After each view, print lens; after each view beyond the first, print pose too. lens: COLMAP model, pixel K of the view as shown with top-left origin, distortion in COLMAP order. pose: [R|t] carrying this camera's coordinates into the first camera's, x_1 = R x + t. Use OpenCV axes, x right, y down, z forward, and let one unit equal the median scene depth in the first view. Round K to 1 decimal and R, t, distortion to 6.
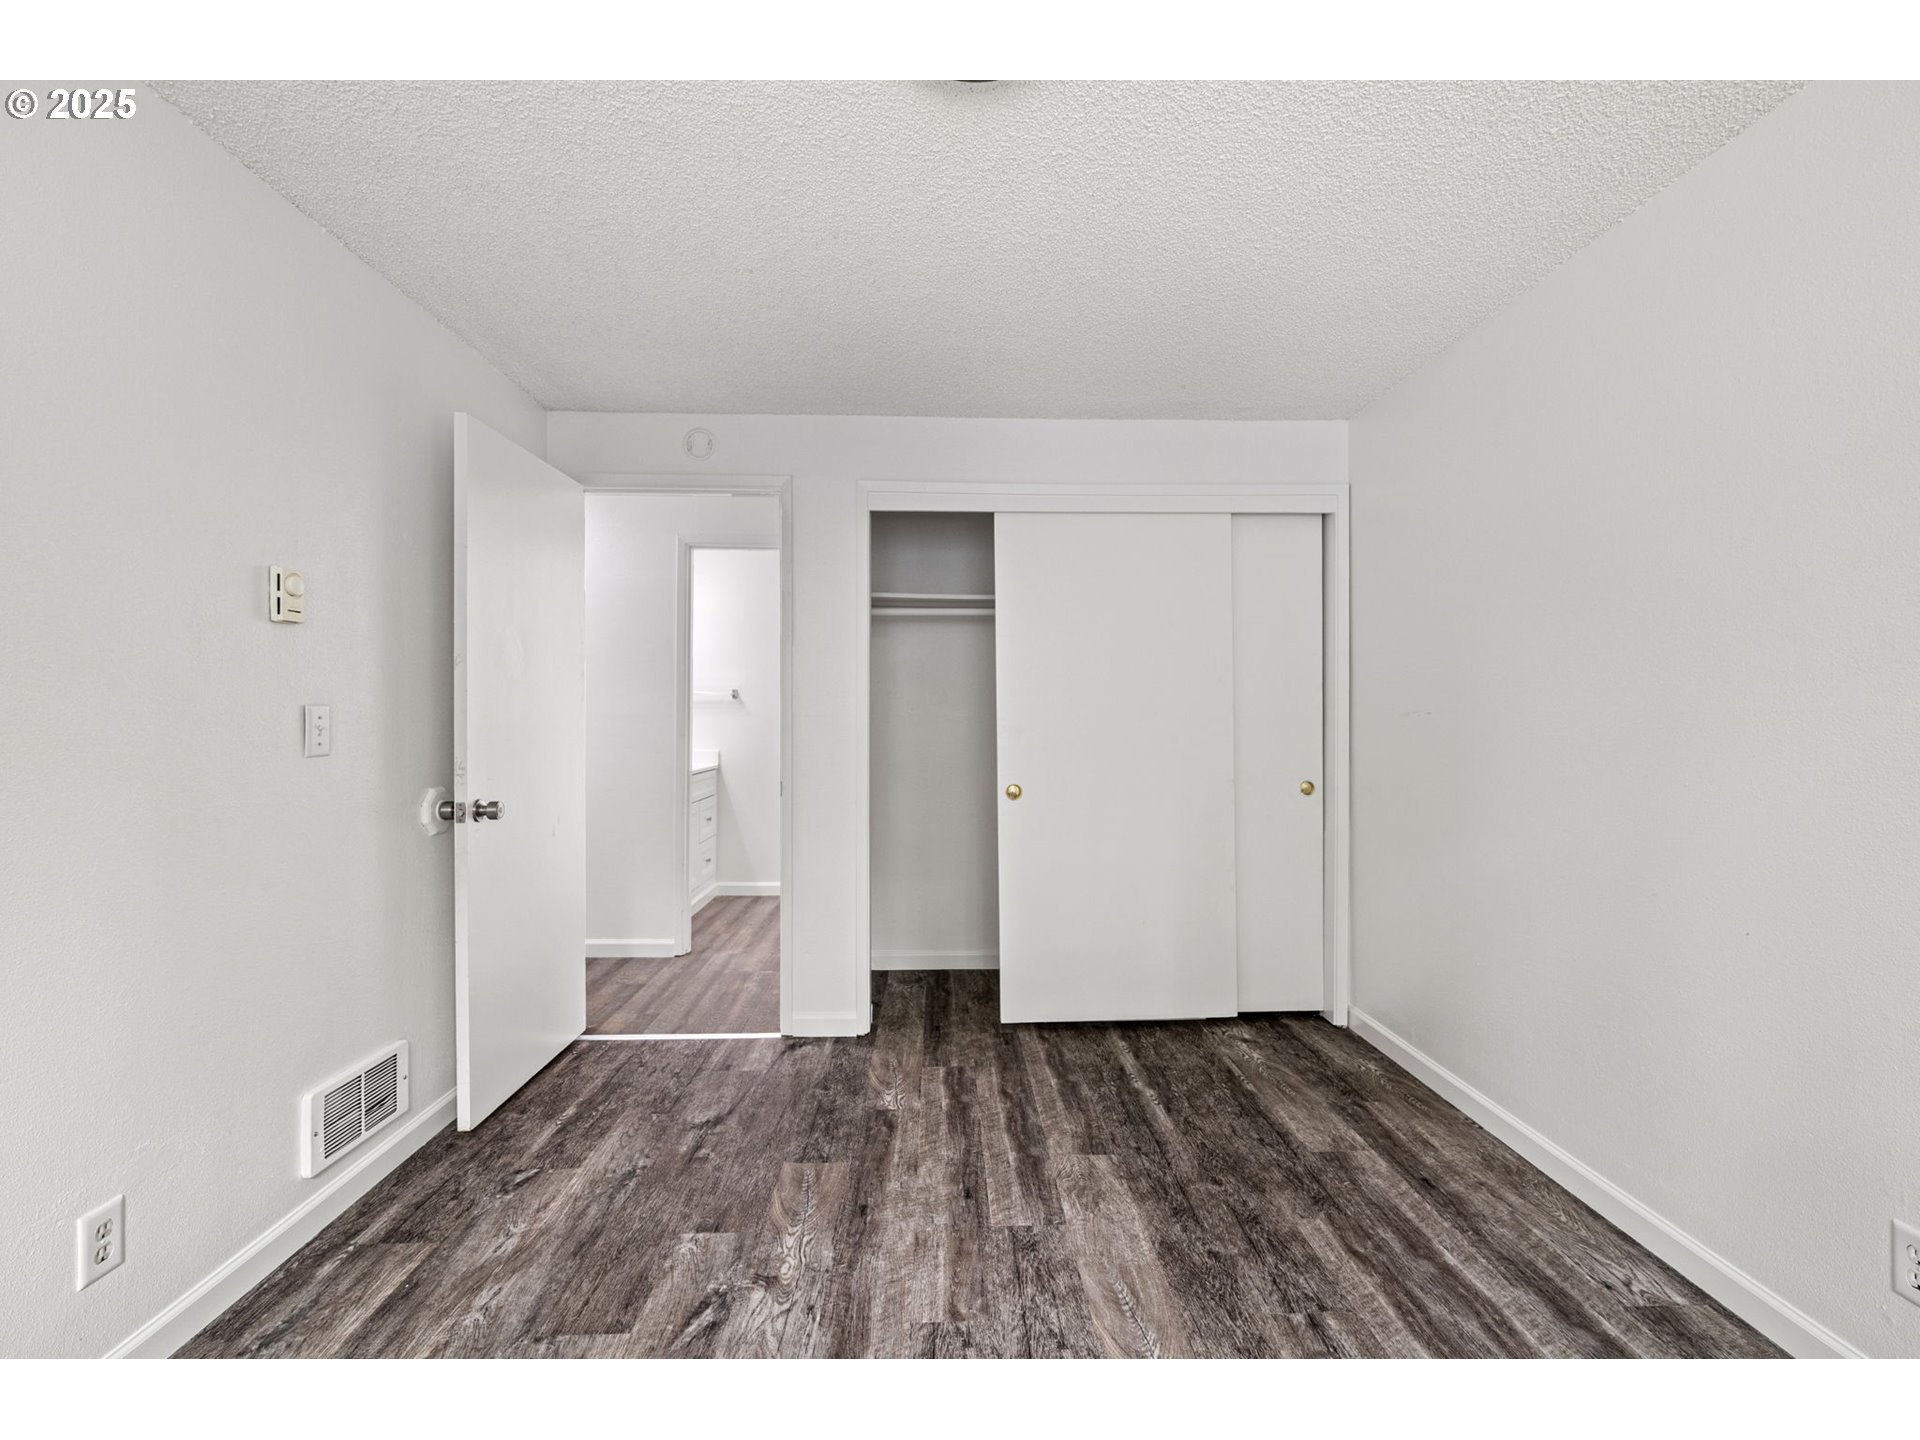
lens RADIAL K [[813.4, 0, 958.9], [0, 813.4, 719.1], [0, 0, 1]] dist [-0.003585, 0.000067]
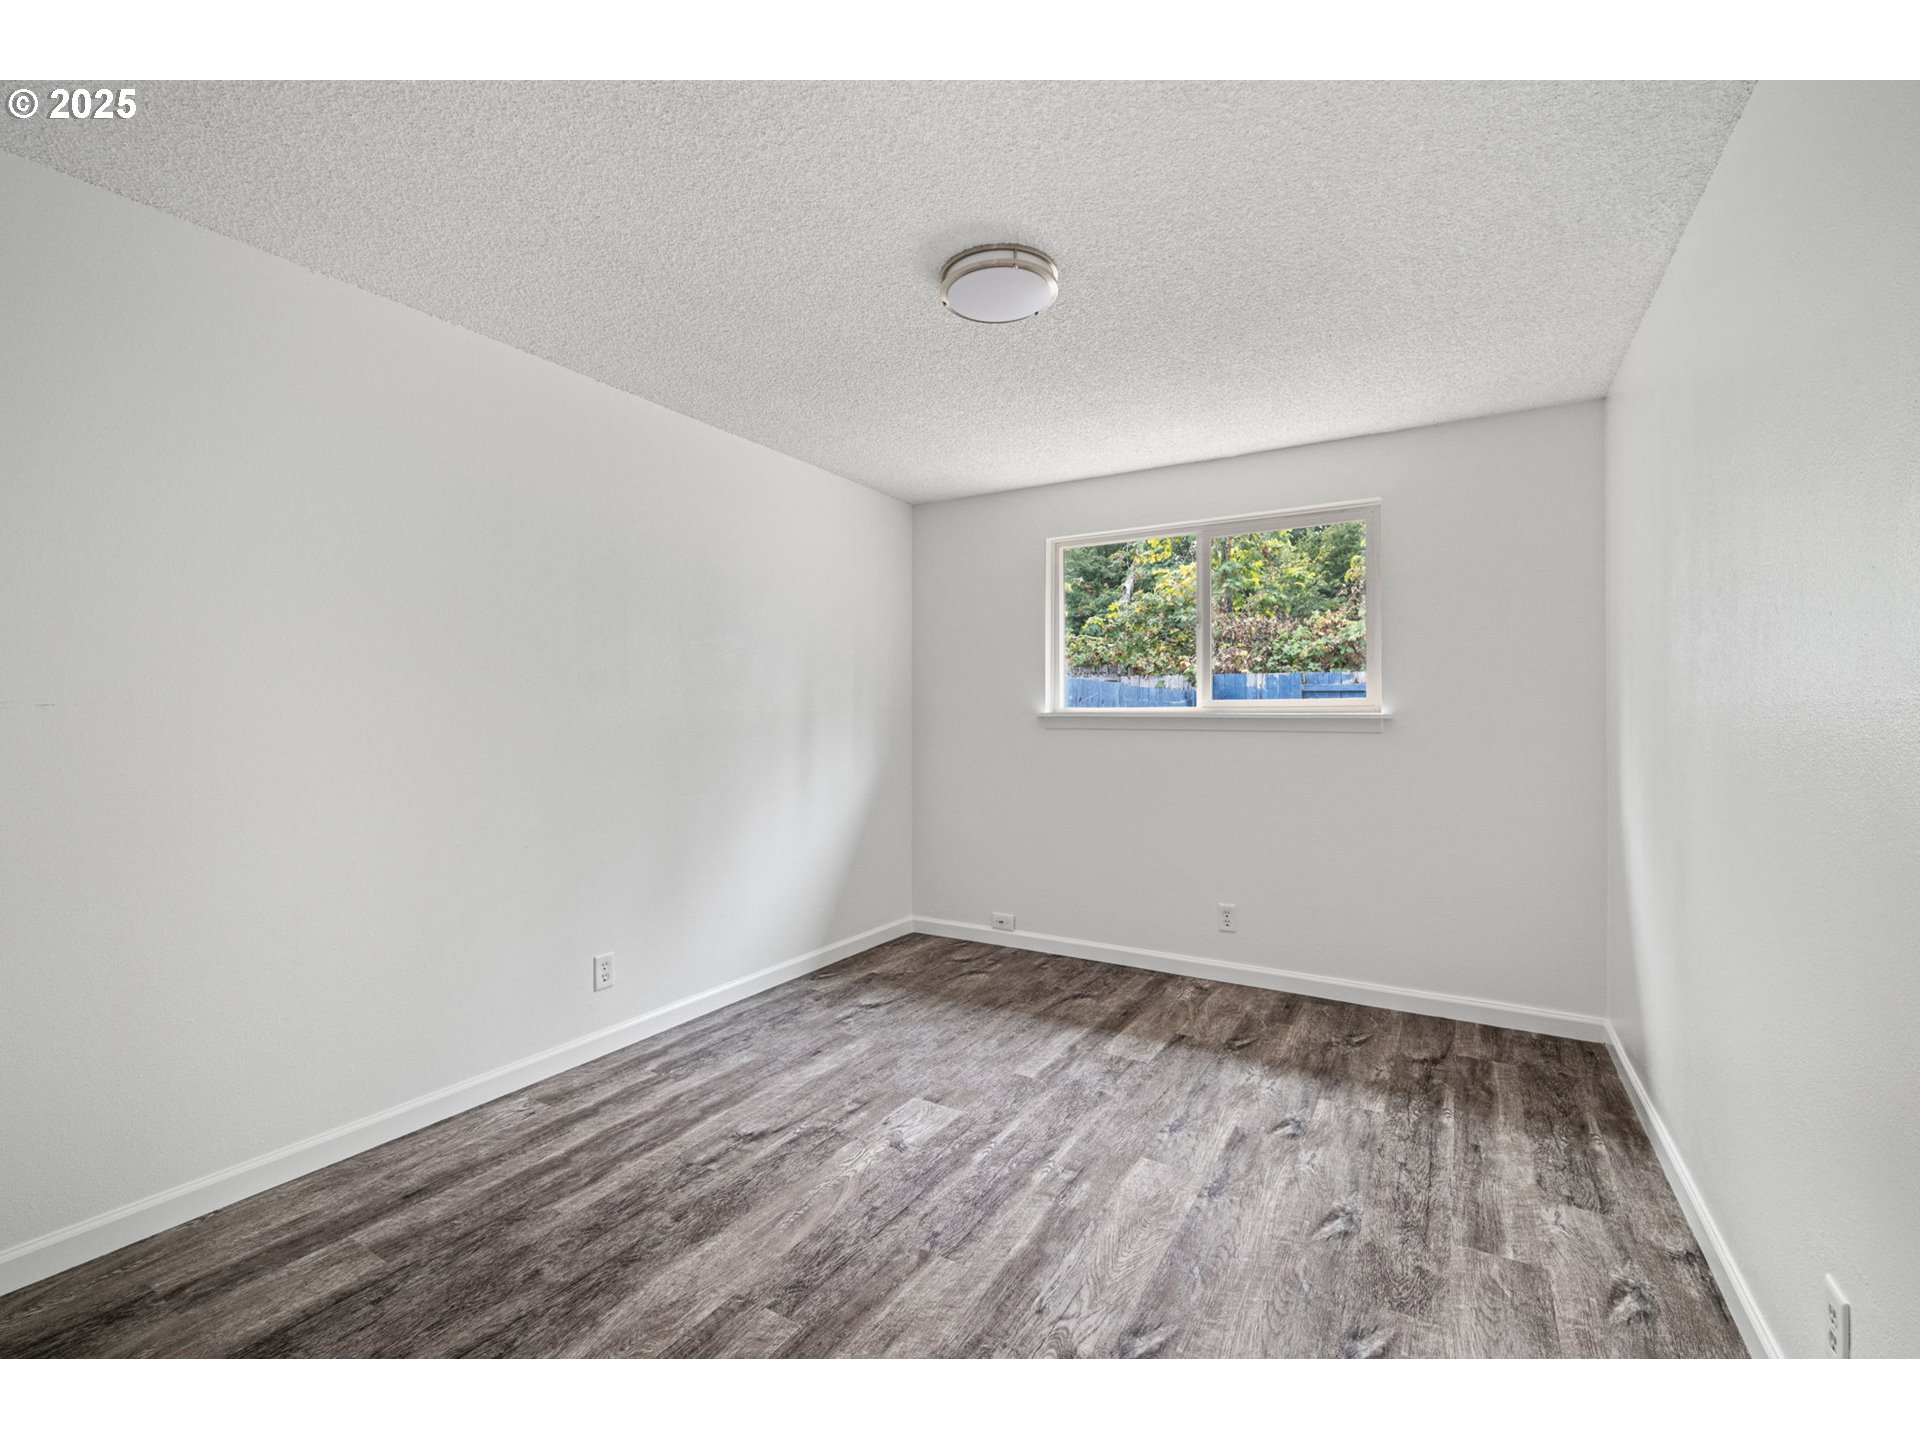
lens RADIAL K [[813.4, 0, 959.0], [0, 813.4, 716.4], [0, 0, 1]] dist [-0.003585, 0.000067]
pose [[-0.835089, -0.000058, 0.550115, -0.590250], [0.000053, 1.000000, 0.000186, 0.002859], [-0.550115, 0.000185, -0.835089, 1.723287]]
